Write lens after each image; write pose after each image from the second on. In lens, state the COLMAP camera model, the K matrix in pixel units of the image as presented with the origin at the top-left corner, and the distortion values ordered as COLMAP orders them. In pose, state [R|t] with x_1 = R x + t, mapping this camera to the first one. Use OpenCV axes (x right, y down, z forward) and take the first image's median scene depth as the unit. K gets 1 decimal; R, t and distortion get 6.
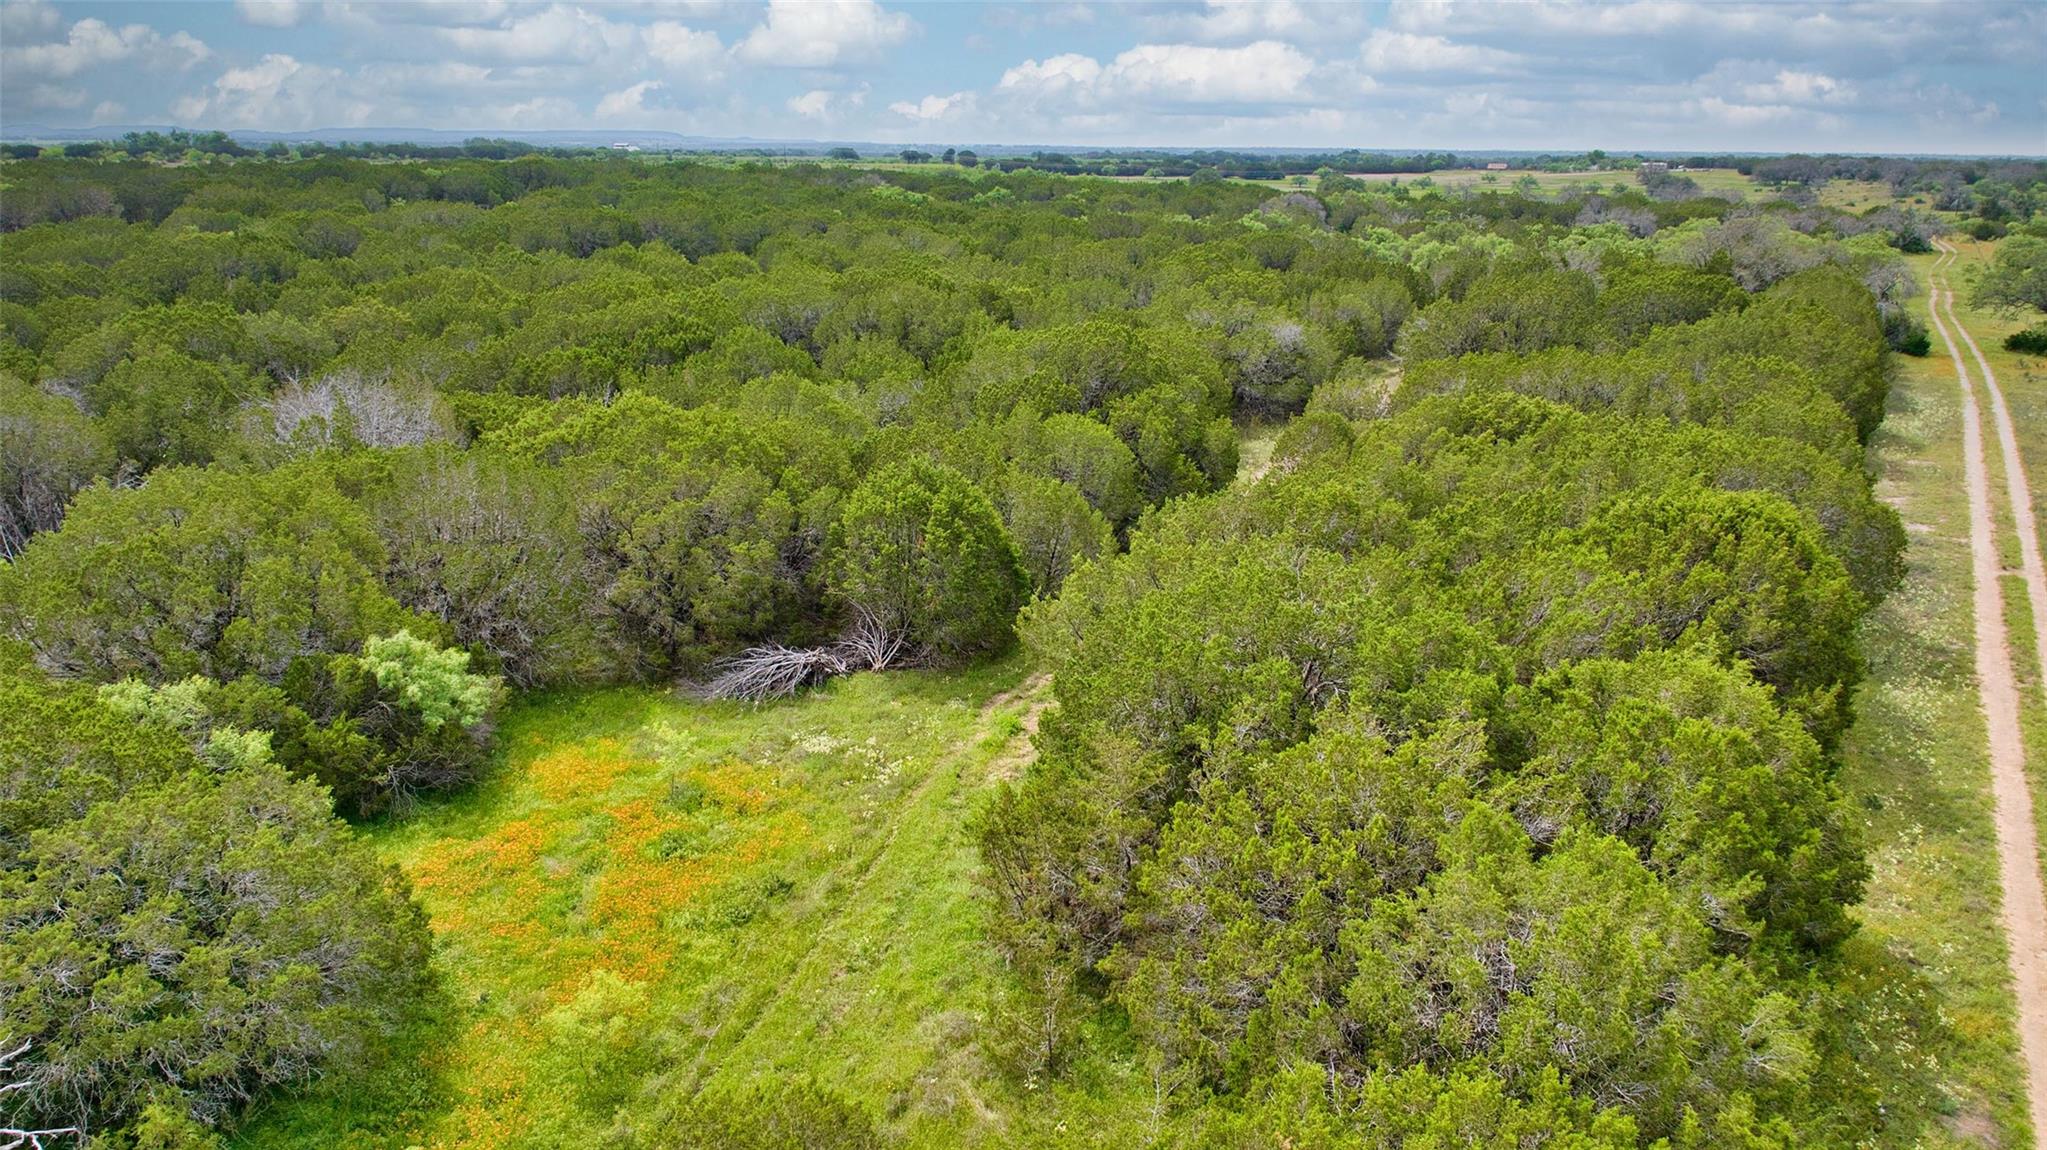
lens RADIAL K [[1433.1, 0, 1023.5], [0, 1433.1, 575.0], [0, 0, 1]] dist [0.035186, -0.046125]
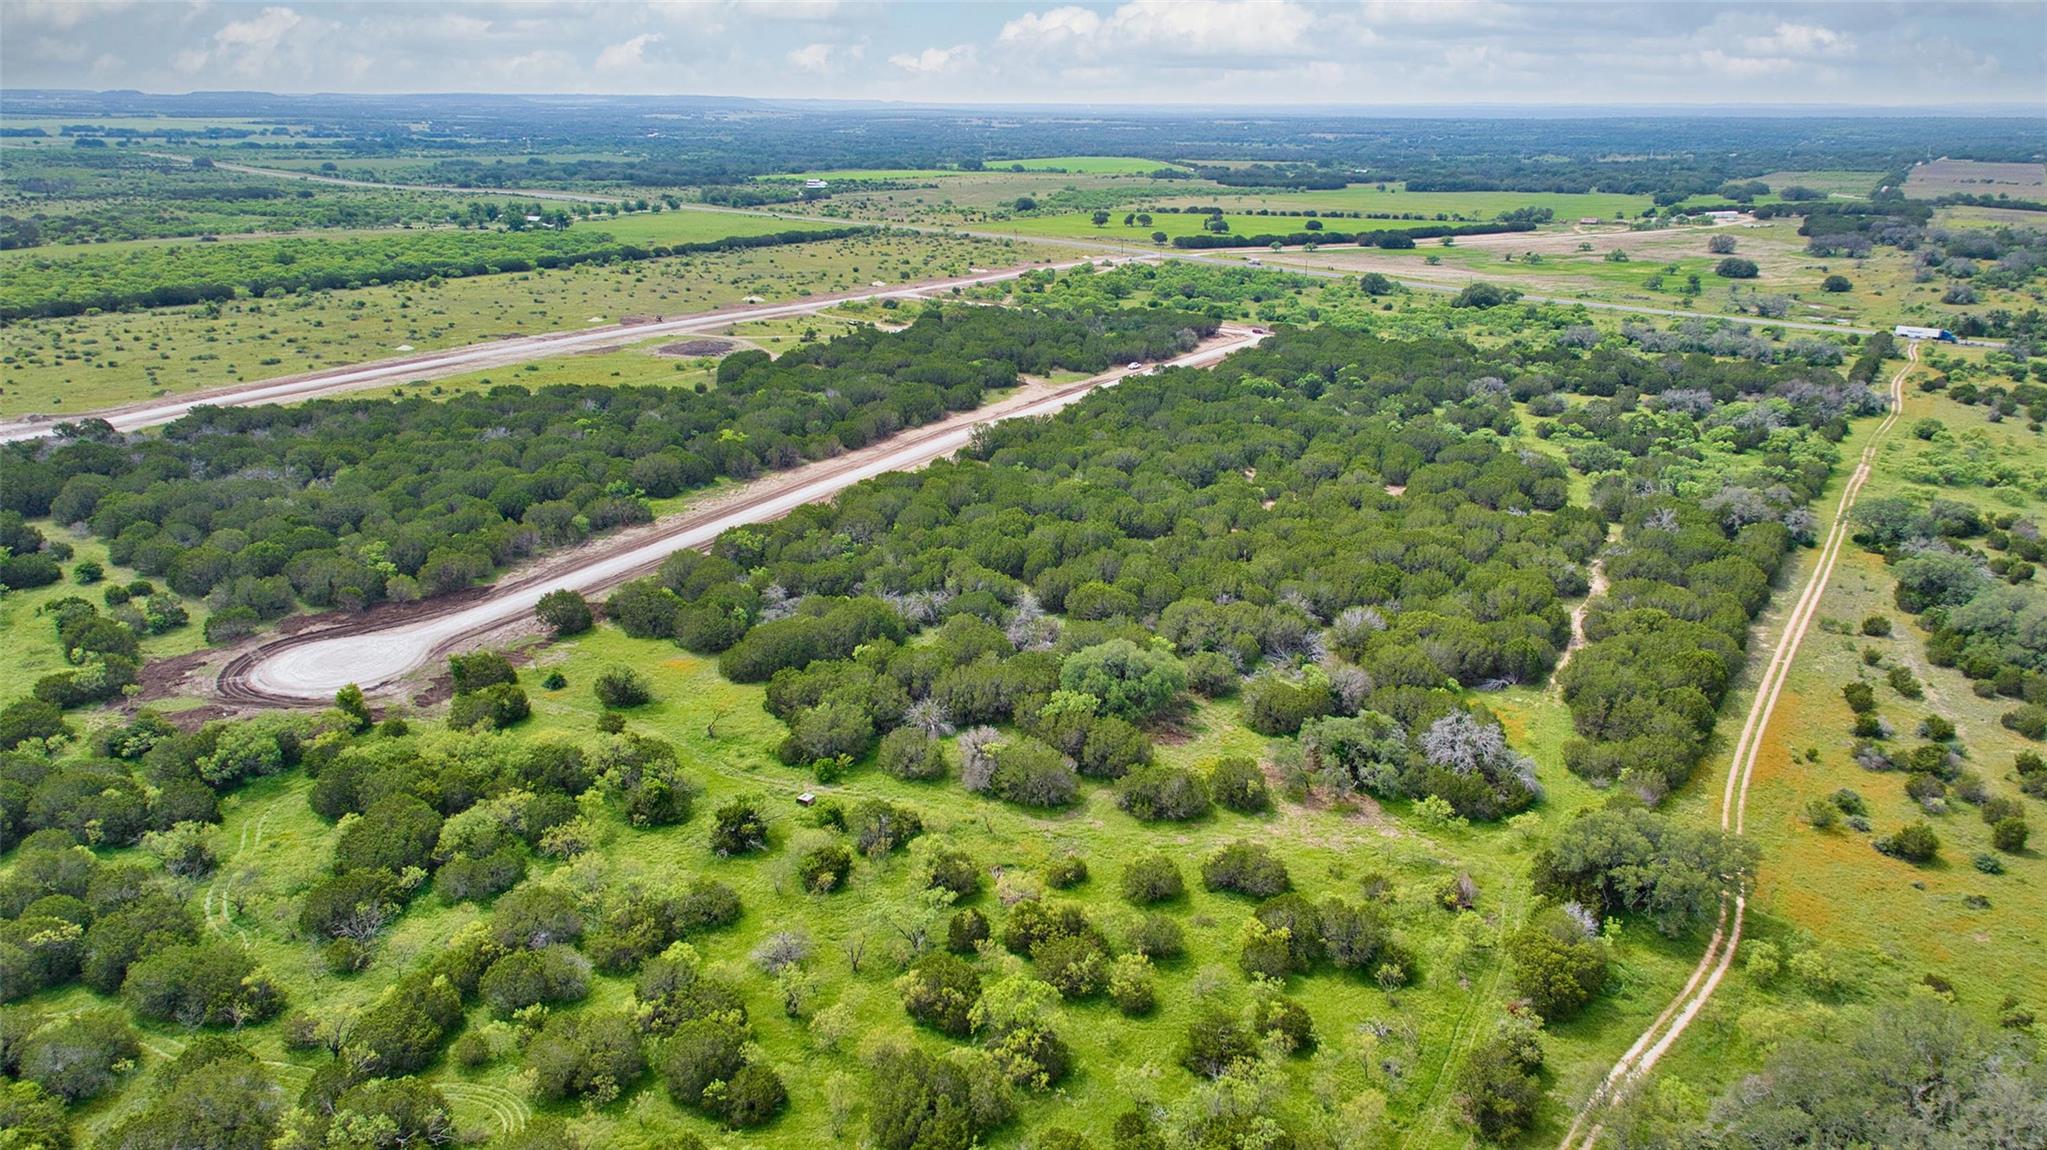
lens RADIAL K [[1430.4, 0, 1023.5], [0, 1430.4, 575.0], [0, 0, 1]] dist [0.049721, -0.055712]
pose [[0.999109, 0.009074, -0.041214, -1.678299], [-0.008104, 0.999688, 0.023635, -0.430290], [0.041415, -0.023280, 0.998871, -4.142037]]
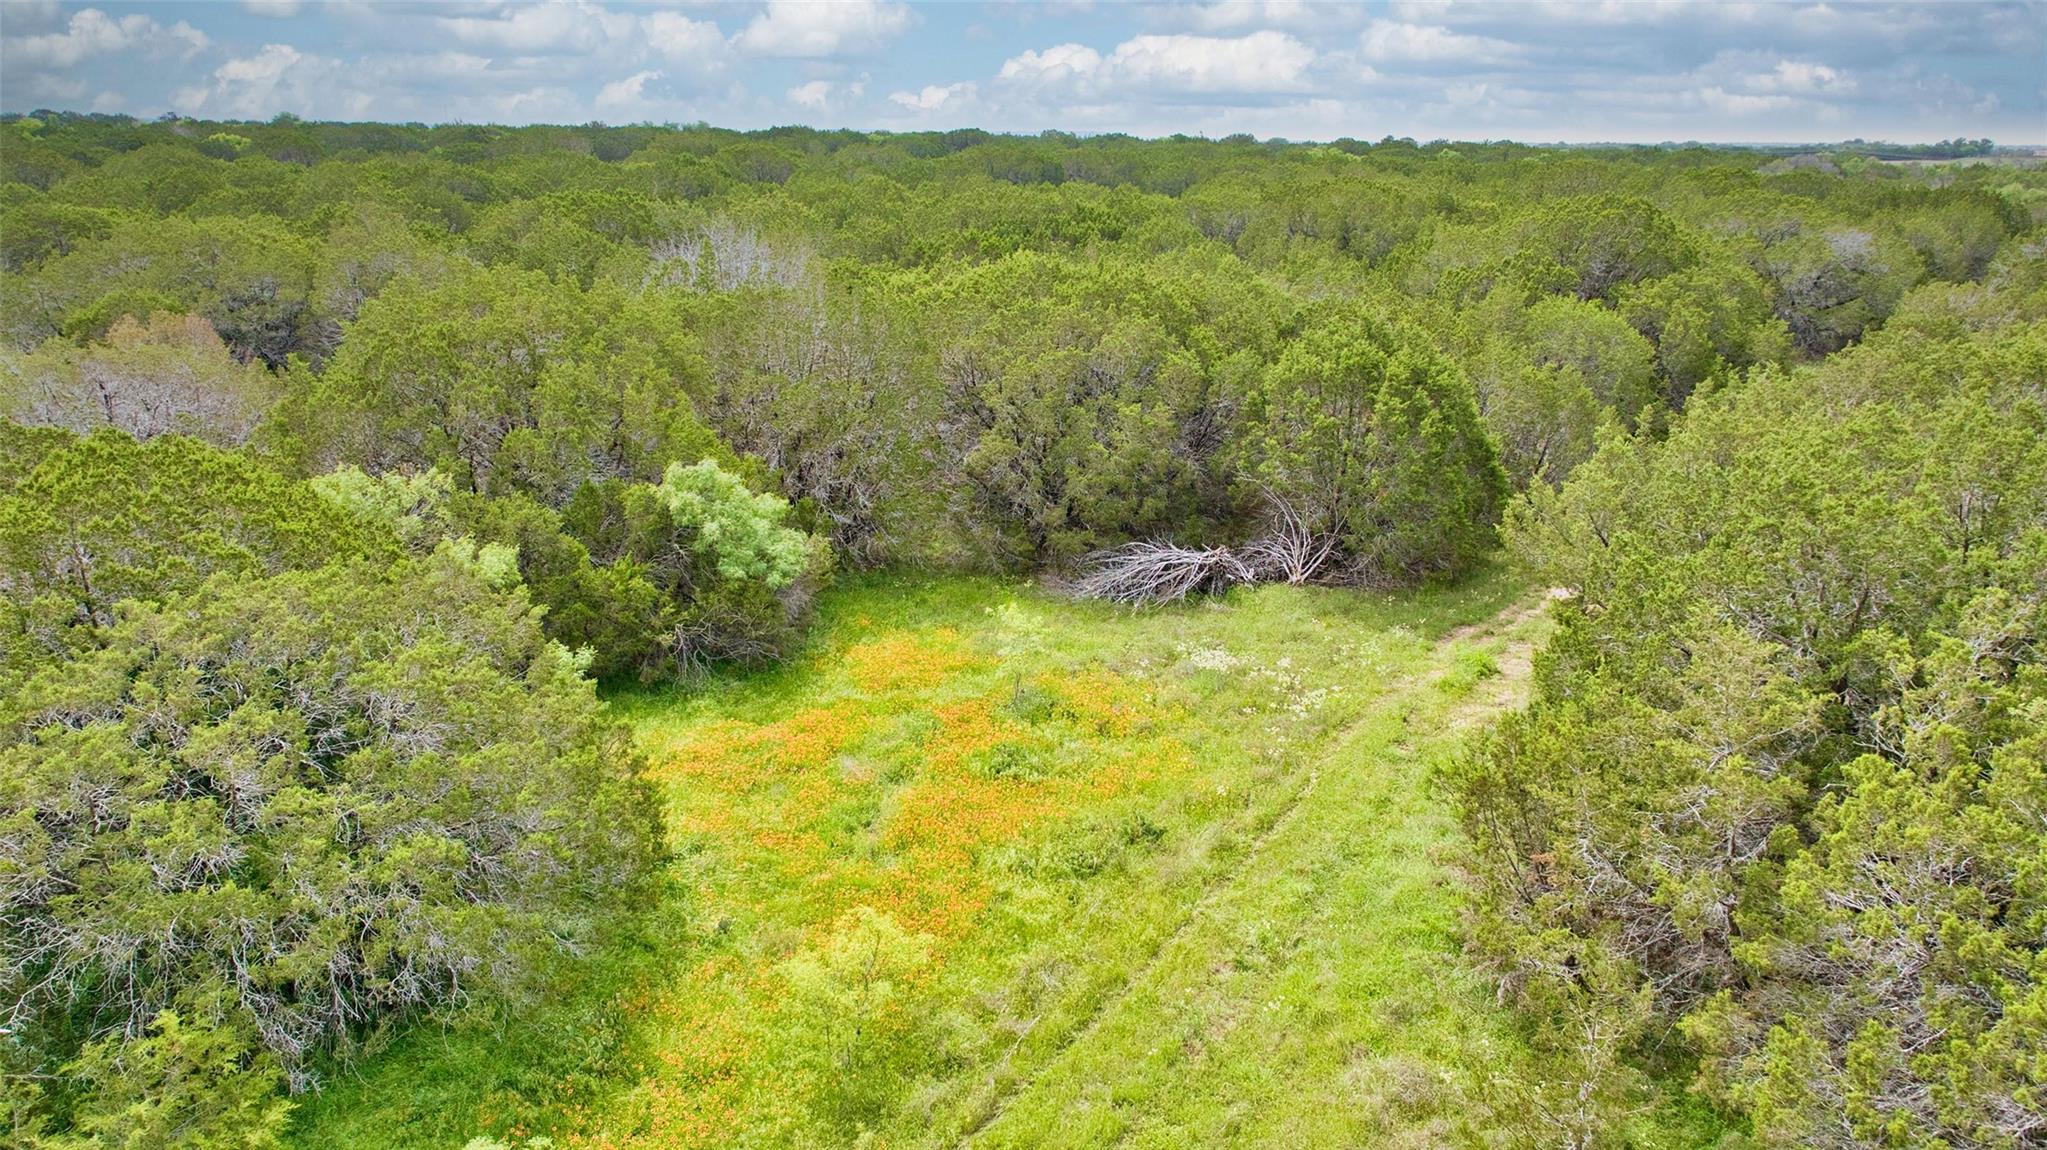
lens RADIAL K [[1430.4, 0, 1023.5], [0, 1430.4, 575.0], [0, 0, 1]] dist [0.049721, -0.055712]
pose [[0.959504, 0.076540, -0.271097, -0.038118], [-0.076355, 0.997017, 0.011245, 0.072265], [0.271149, 0.009911, 0.962486, 0.253662]]
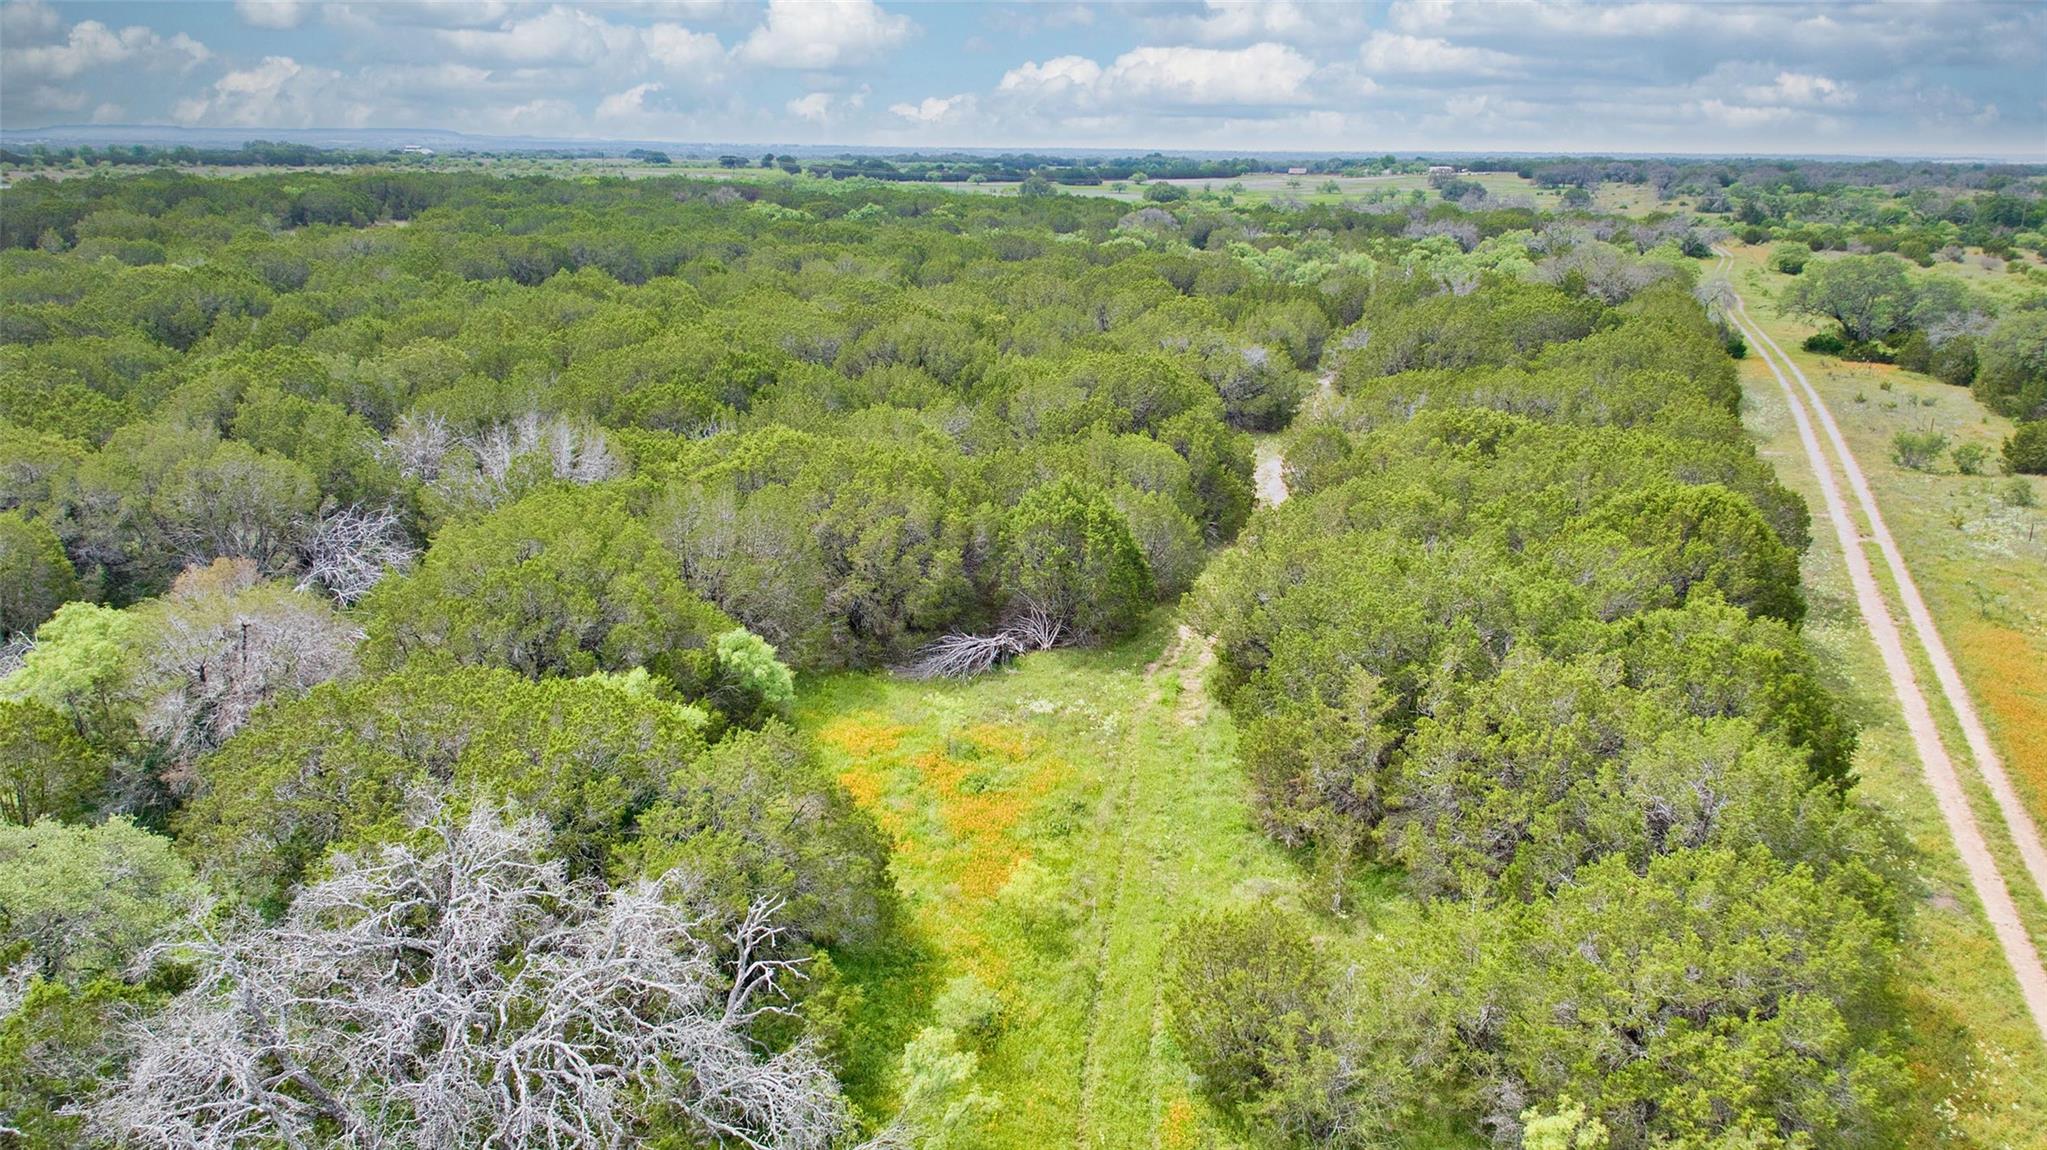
lens RADIAL K [[1430.4, 0, 1023.5], [0, 1430.4, 575.0], [0, 0, 1]] dist [0.049721, -0.055712]
pose [[0.991126, -0.037851, 0.127419, -0.310095], [0.037866, 0.999280, 0.002306, -0.001694], [-0.127415, 0.002539, 0.991846, -0.249836]]
